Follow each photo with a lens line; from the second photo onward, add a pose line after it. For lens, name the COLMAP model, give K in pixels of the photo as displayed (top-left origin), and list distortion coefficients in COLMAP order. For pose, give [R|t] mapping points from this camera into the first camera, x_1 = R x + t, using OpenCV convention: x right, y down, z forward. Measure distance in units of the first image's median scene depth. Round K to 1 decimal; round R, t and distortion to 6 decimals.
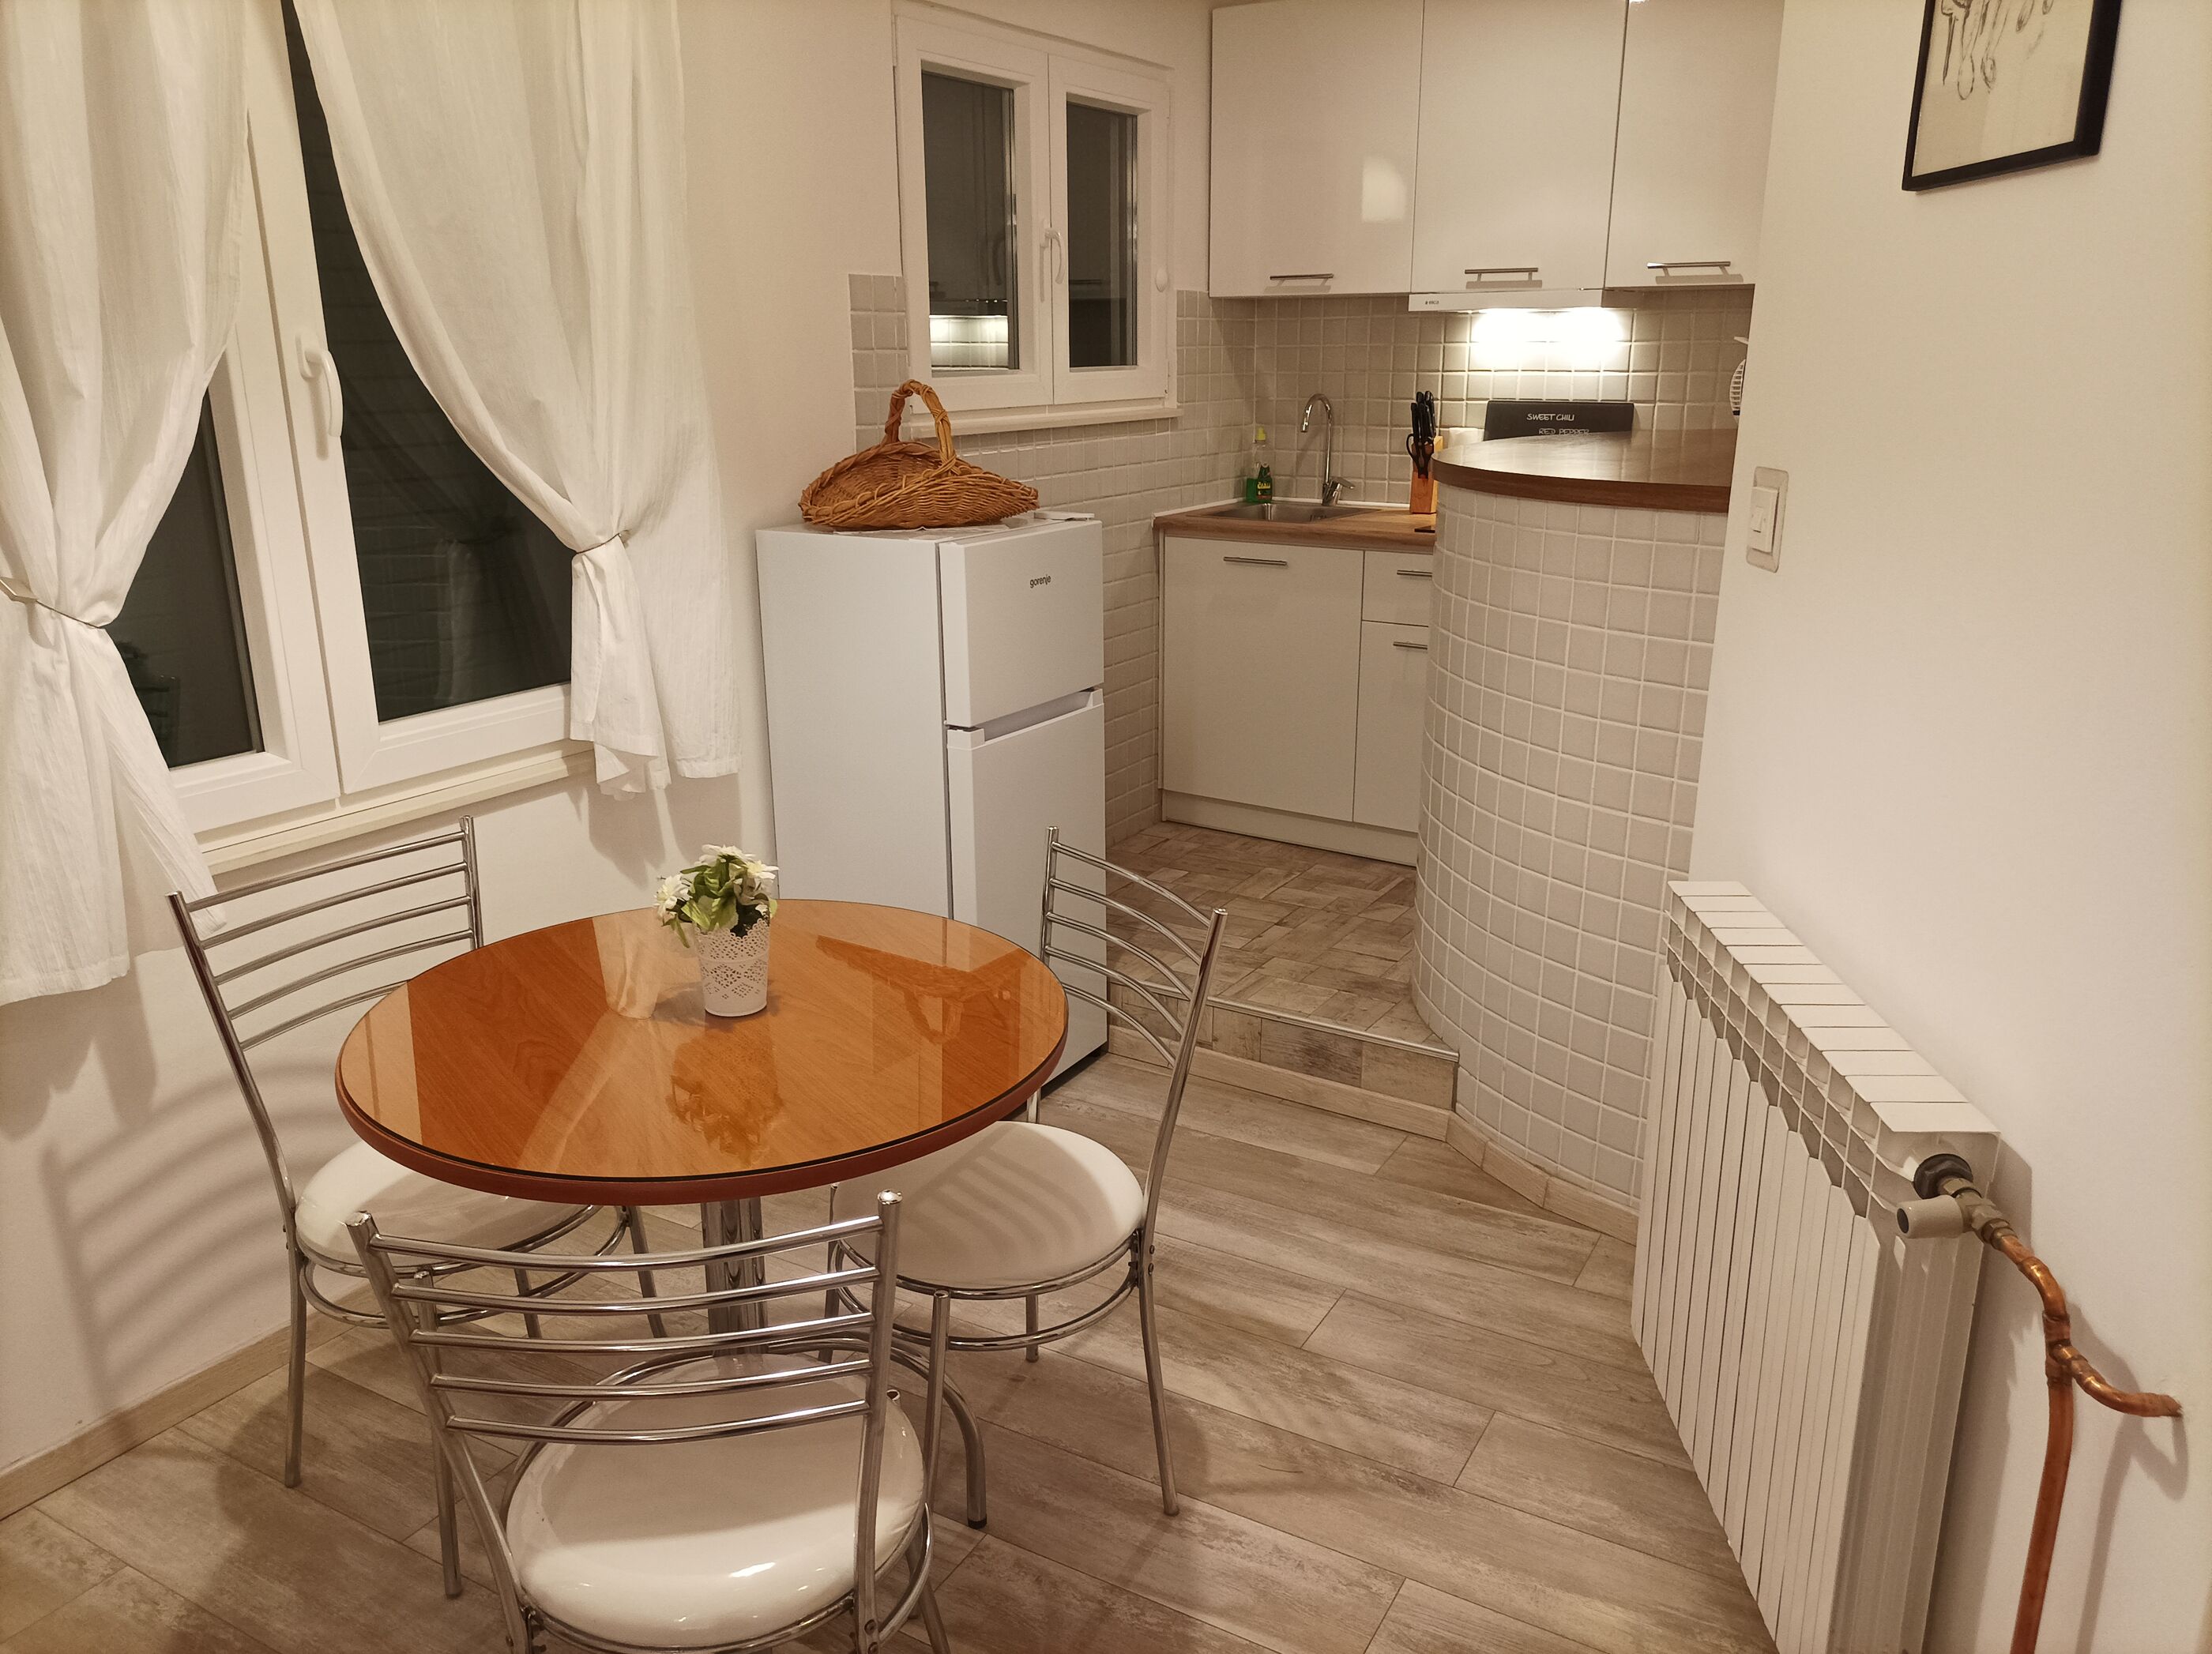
lens RADIAL K [[1653.9, 0, 1108.4], [0, 1653.9, 833.6], [0, 0, 1]] dist [0.034465, -0.036884]
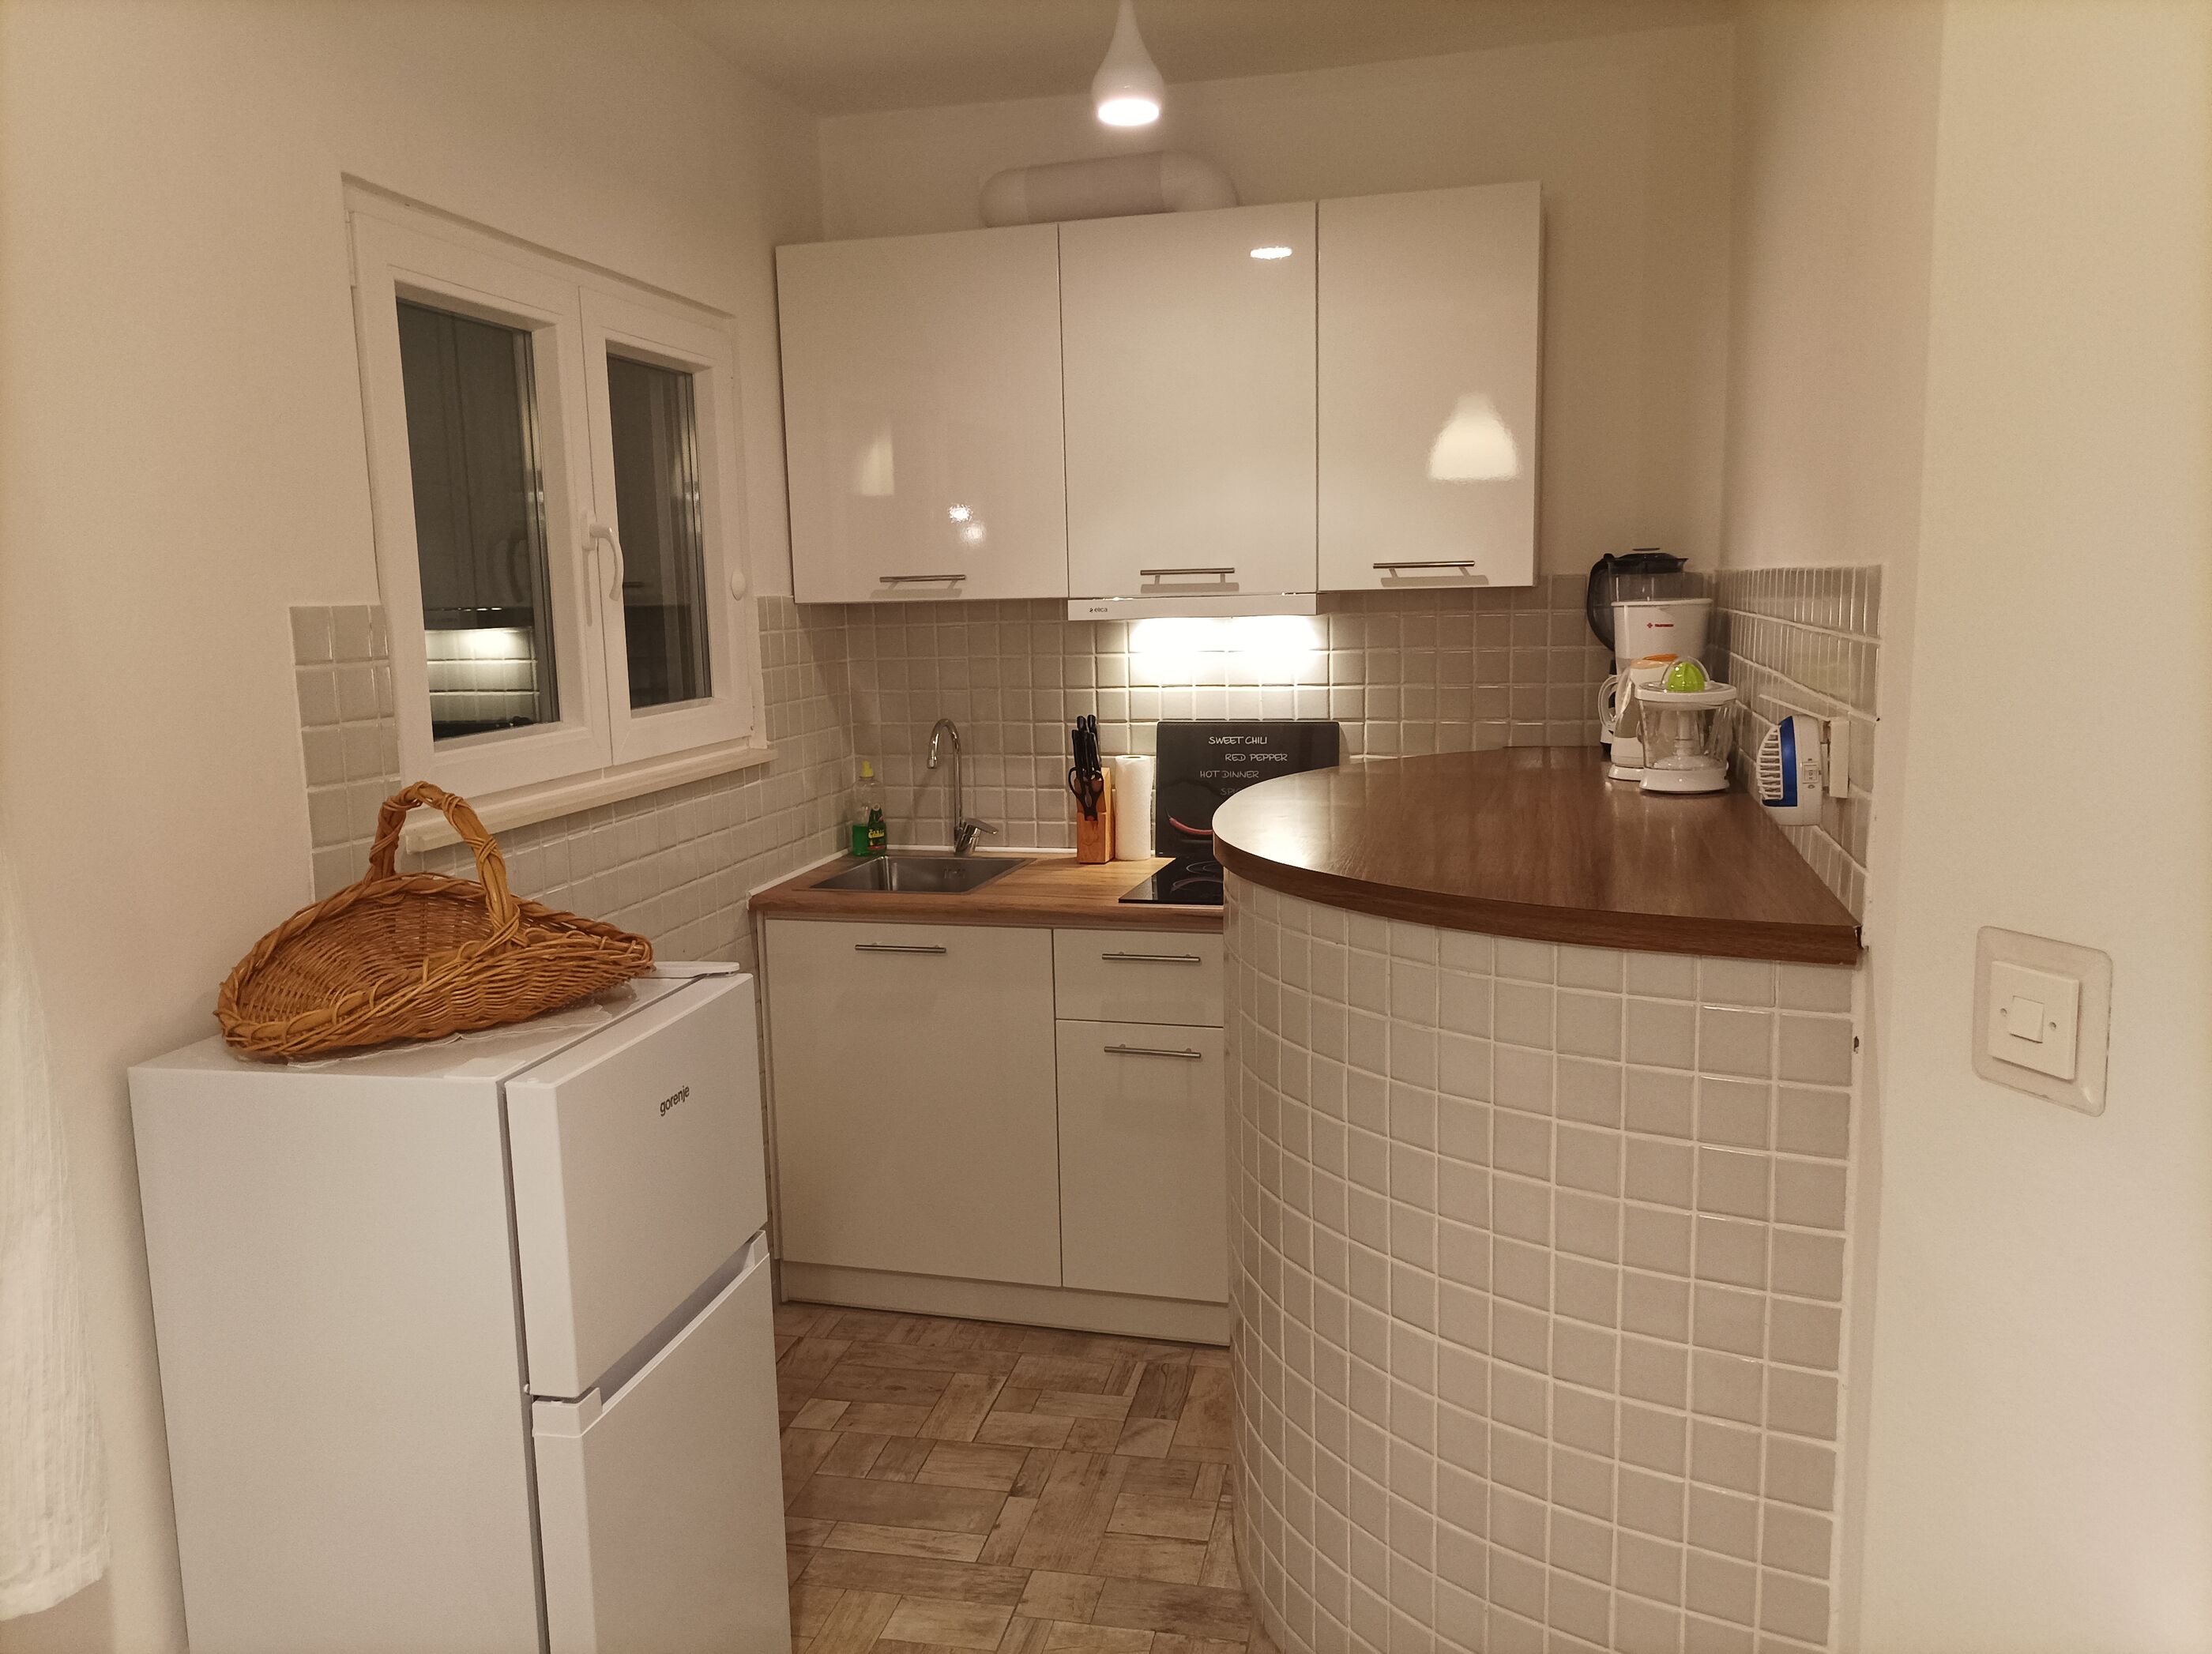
lens RADIAL K [[1653.9, 0, 1112.0], [0, 1653.9, 830.8], [0, 0, 1]] dist [0.034465, -0.036884]
pose [[0.944258, -0.065542, 0.322615, -0.073981], [0.112602, 0.985175, -0.129426, -0.143786], [-0.309350, 0.158539, 0.937640, 0.351667]]
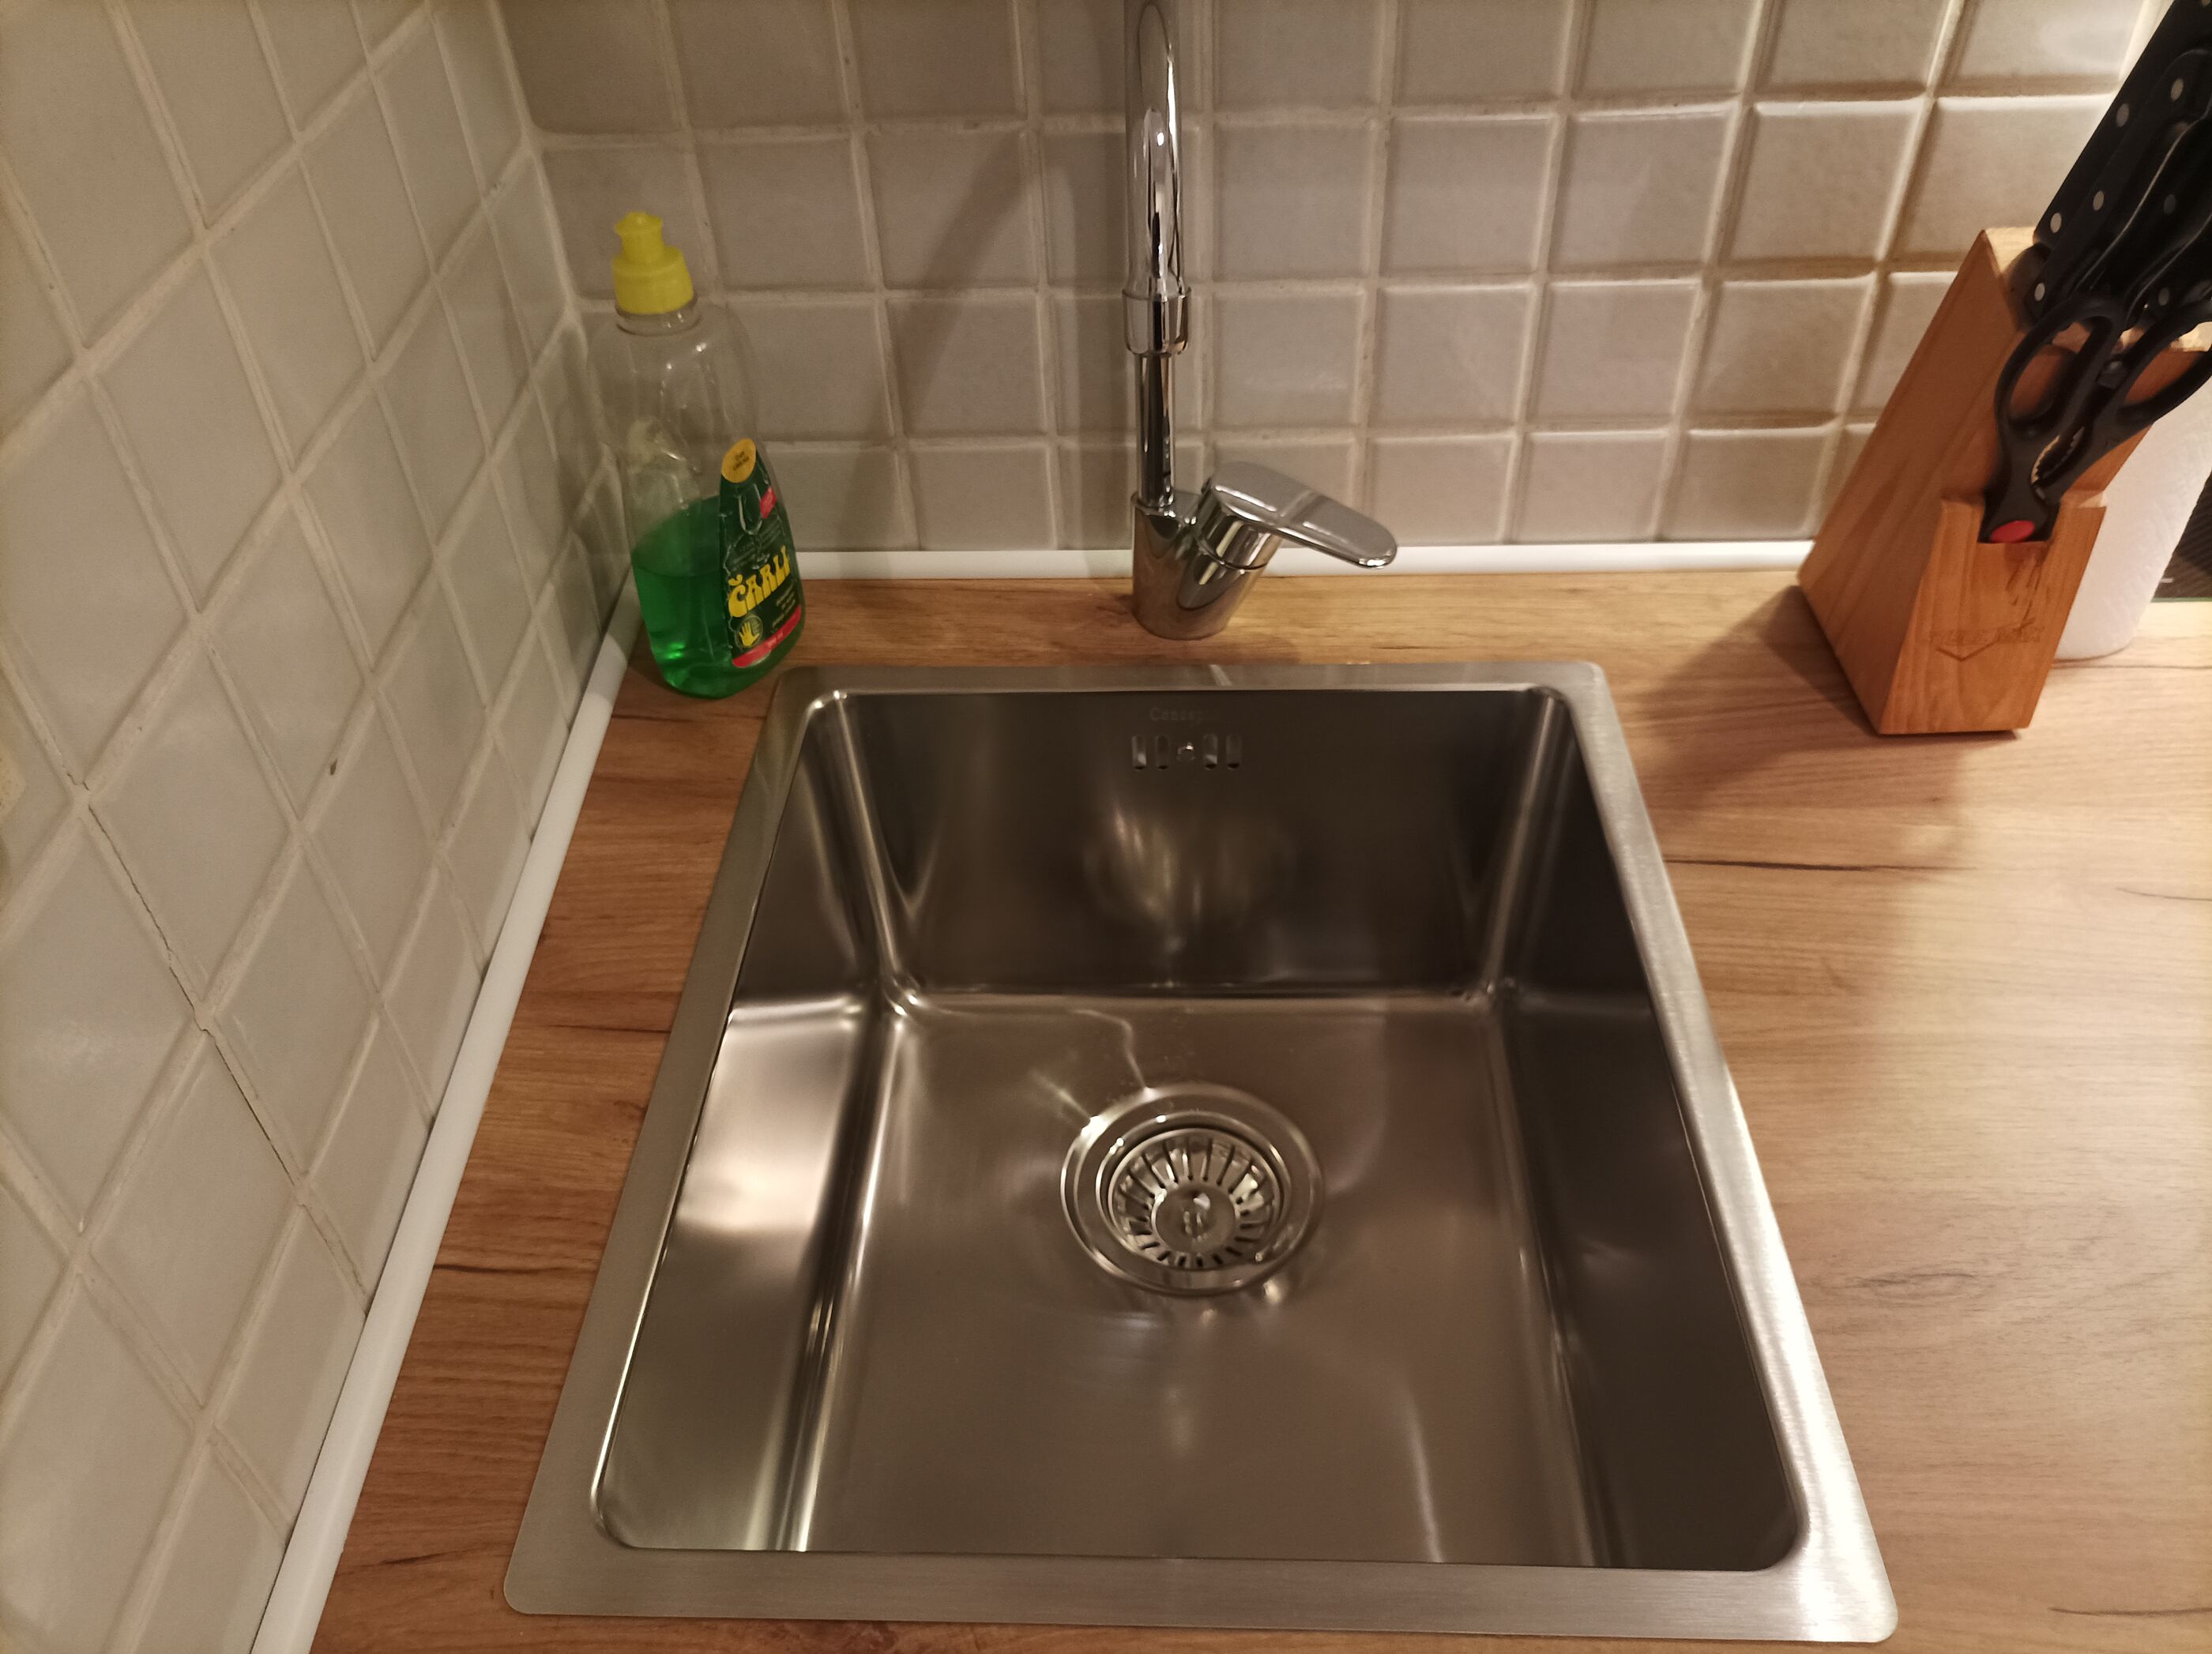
lens RADIAL K [[1653.9, 0, 1112.9], [0, 1653.9, 809.1], [0, 0, 1]] dist [0.034465, -0.036884]
pose [[0.839900, -0.378190, 0.389281, 0.077051], [0.183887, 0.873120, 0.451495, -0.370185], [-0.510640, -0.307627, 0.802877, 1.235328]]
